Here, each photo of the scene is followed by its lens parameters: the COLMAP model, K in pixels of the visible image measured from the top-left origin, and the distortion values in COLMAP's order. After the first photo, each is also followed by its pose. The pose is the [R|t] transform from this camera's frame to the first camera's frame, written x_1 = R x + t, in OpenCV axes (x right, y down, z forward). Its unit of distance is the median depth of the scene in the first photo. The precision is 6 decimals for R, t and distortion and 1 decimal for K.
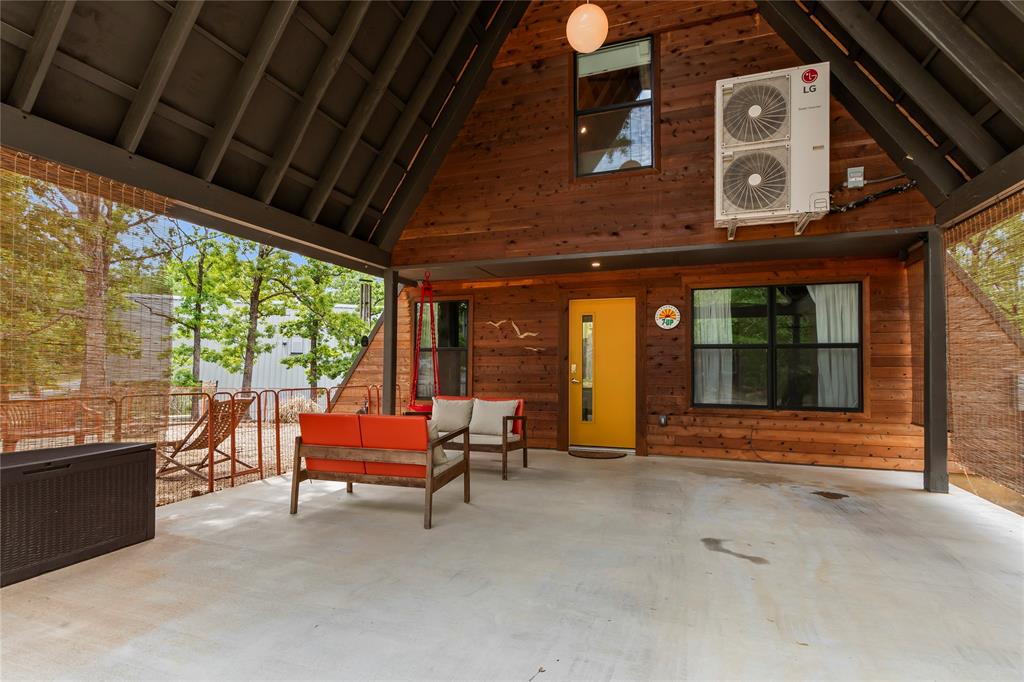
lens RADIAL K [[493.8, 0, 509.8], [0, 493.8, 347.5], [0, 0, 1]] dist [-0.014876, -0.000377]
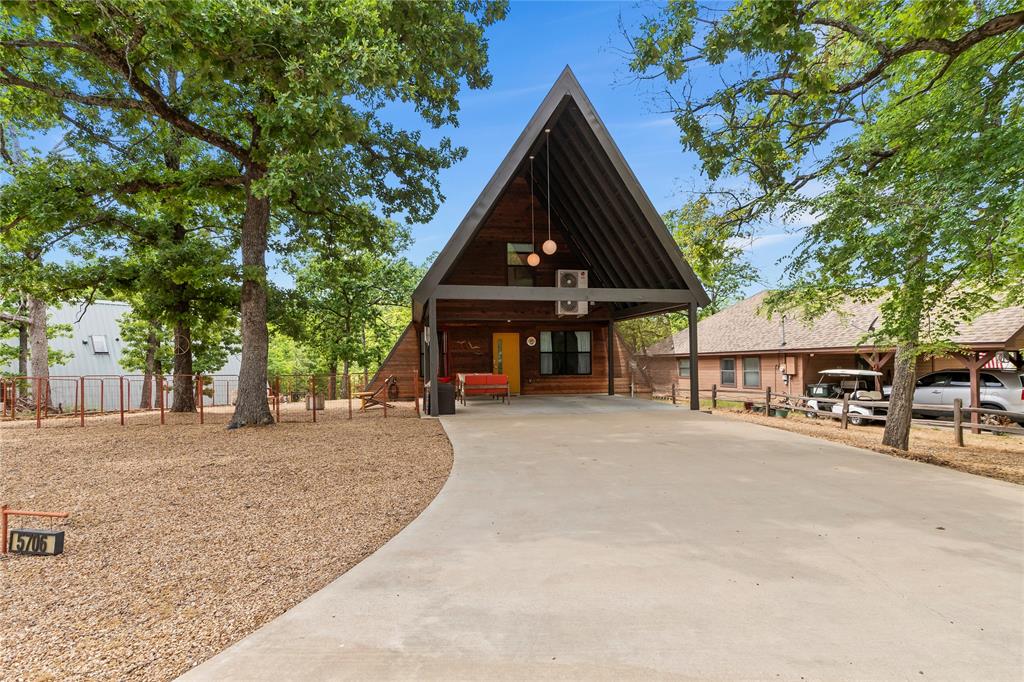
lens RADIAL K [[493.8, 0, 512.6], [0, 493.8, 342.9], [0, 0, 1]] dist [-0.014876, -0.000377]
pose [[0.856839, 0.005135, 0.515559, -1.170449], [-0.005294, 0.999985, -0.001162, -0.053385], [-0.515557, -0.001734, 0.856853, -1.253701]]
